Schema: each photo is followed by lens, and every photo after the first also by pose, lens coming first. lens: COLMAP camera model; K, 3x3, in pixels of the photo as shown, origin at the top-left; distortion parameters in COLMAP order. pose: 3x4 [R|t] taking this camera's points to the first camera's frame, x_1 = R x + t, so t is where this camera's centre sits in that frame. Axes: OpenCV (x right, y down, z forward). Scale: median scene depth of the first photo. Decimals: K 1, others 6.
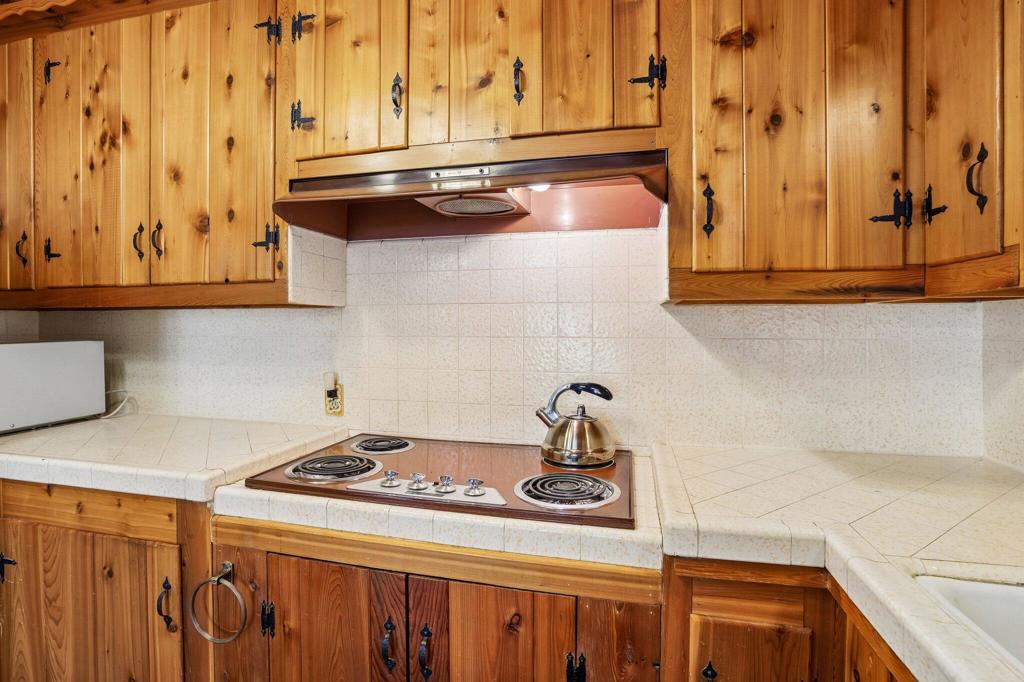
lens RADIAL K [[490.9, 0, 510.7], [0, 490.9, 323.0], [0, 0, 1]] dist [-0.047712, 0.014297]
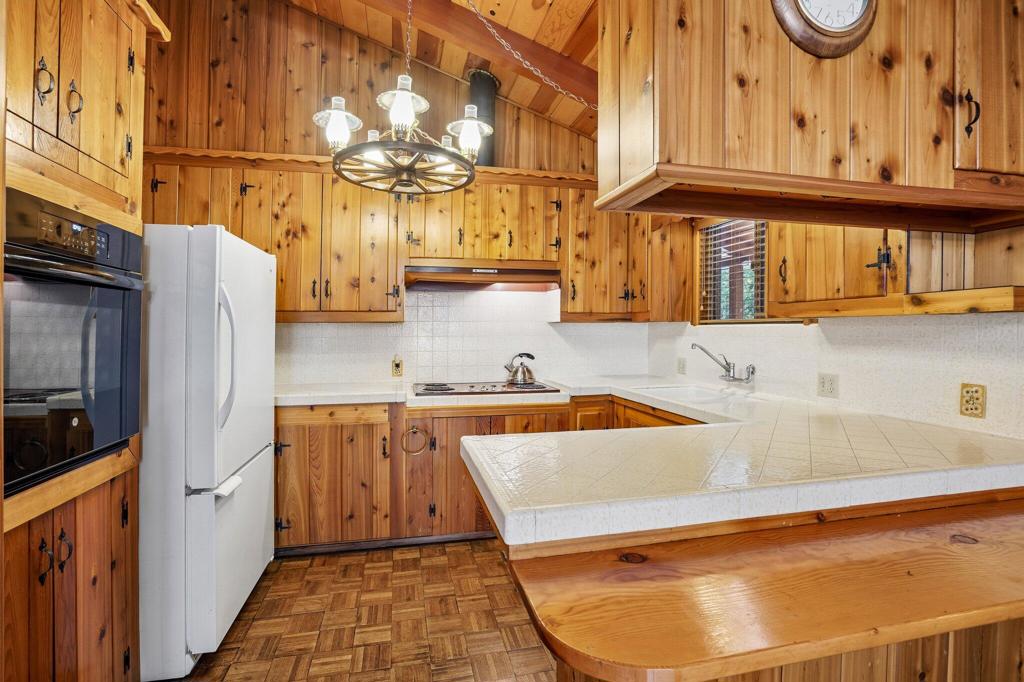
lens RADIAL K [[490.9, 0, 519.9], [0, 490.9, 330.9], [0, 0, 1]] dist [-0.047712, 0.014297]
pose [[0.894974, -0.004981, 0.446090, -1.104718], [0.001212, 0.999961, 0.008733, -0.017833], [-0.446116, -0.007275, 0.894945, -1.391694]]
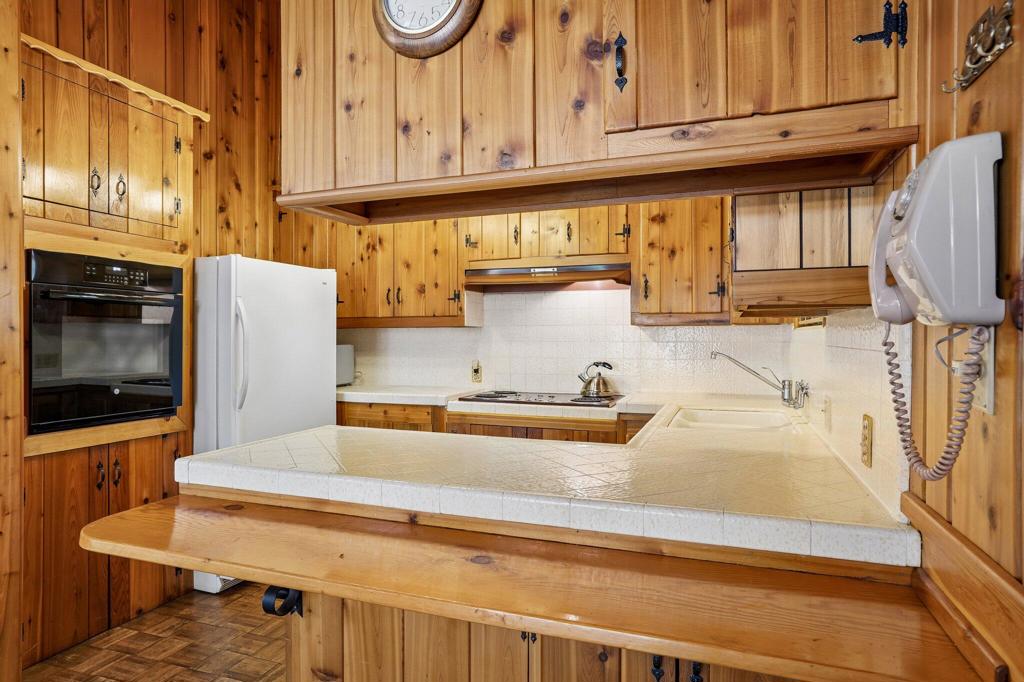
lens RADIAL K [[615.8, 0, 498.1], [0, 615.8, 348.7], [0, 0, 1]] dist [-0.020007, 0.009748]
pose [[0.991537, -0.000656, -0.129824, 0.059749], [0.003833, 0.999699, 0.024227, -0.005926], [0.129769, -0.024520, 0.991241, -1.957760]]
